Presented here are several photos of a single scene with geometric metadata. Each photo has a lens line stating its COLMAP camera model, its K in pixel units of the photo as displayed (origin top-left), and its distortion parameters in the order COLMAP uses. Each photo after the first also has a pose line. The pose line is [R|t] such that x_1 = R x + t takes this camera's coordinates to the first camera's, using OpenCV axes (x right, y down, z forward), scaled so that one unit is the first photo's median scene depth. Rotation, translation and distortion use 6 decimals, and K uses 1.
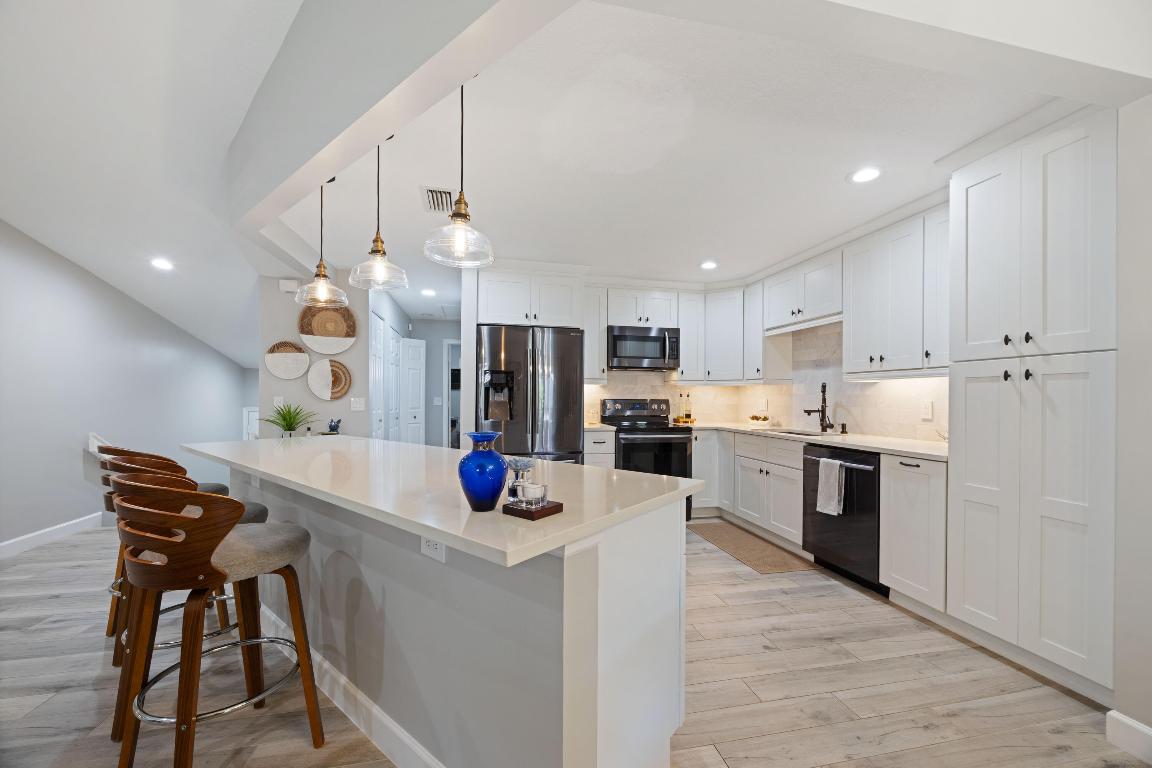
lens RADIAL K [[448.7, 0, 577.5], [0, 448.7, 404.4], [0, 0, 1]] dist [-0.000544, -0.000034]
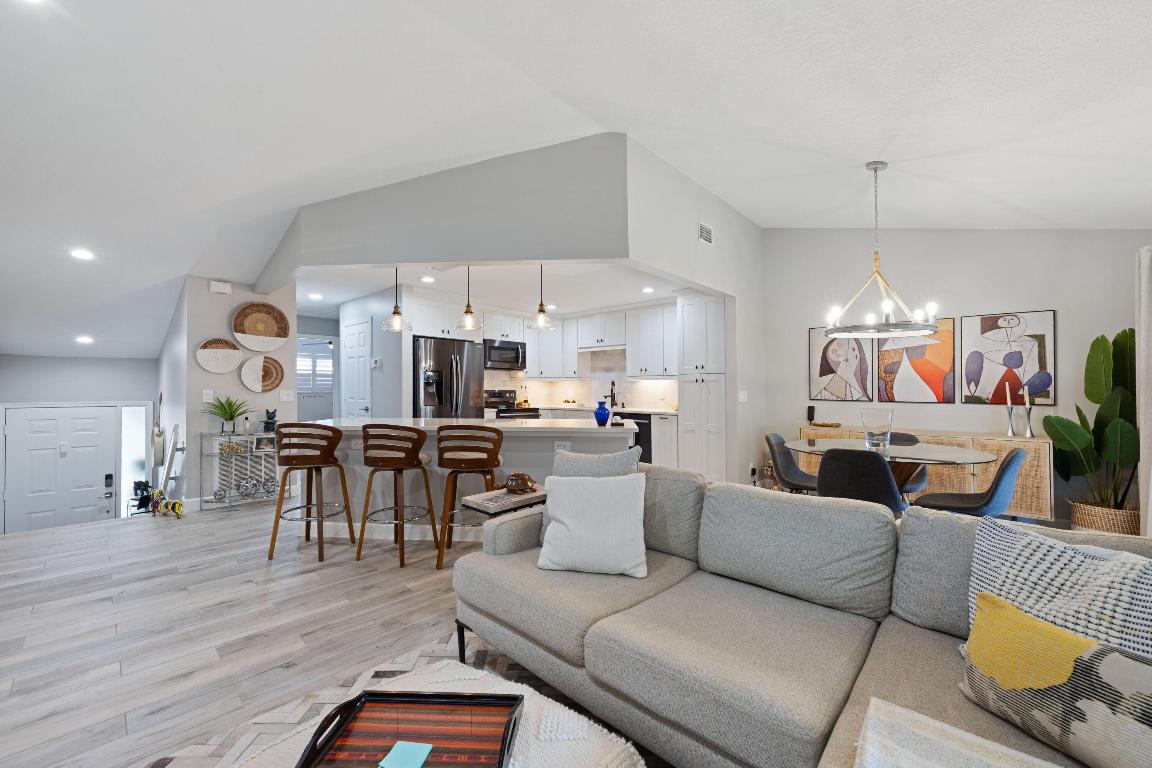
lens RADIAL K [[455.0, 0, 576.0], [0, 455.0, 384.0], [0, 0, 1]] dist [0.000626, 0.000132]
pose [[0.822237, 0.002634, 0.569139, -0.566045], [0.010652, 0.999743, -0.020015, 0.000850], [-0.569046, 0.022520, 0.821997, -0.392891]]
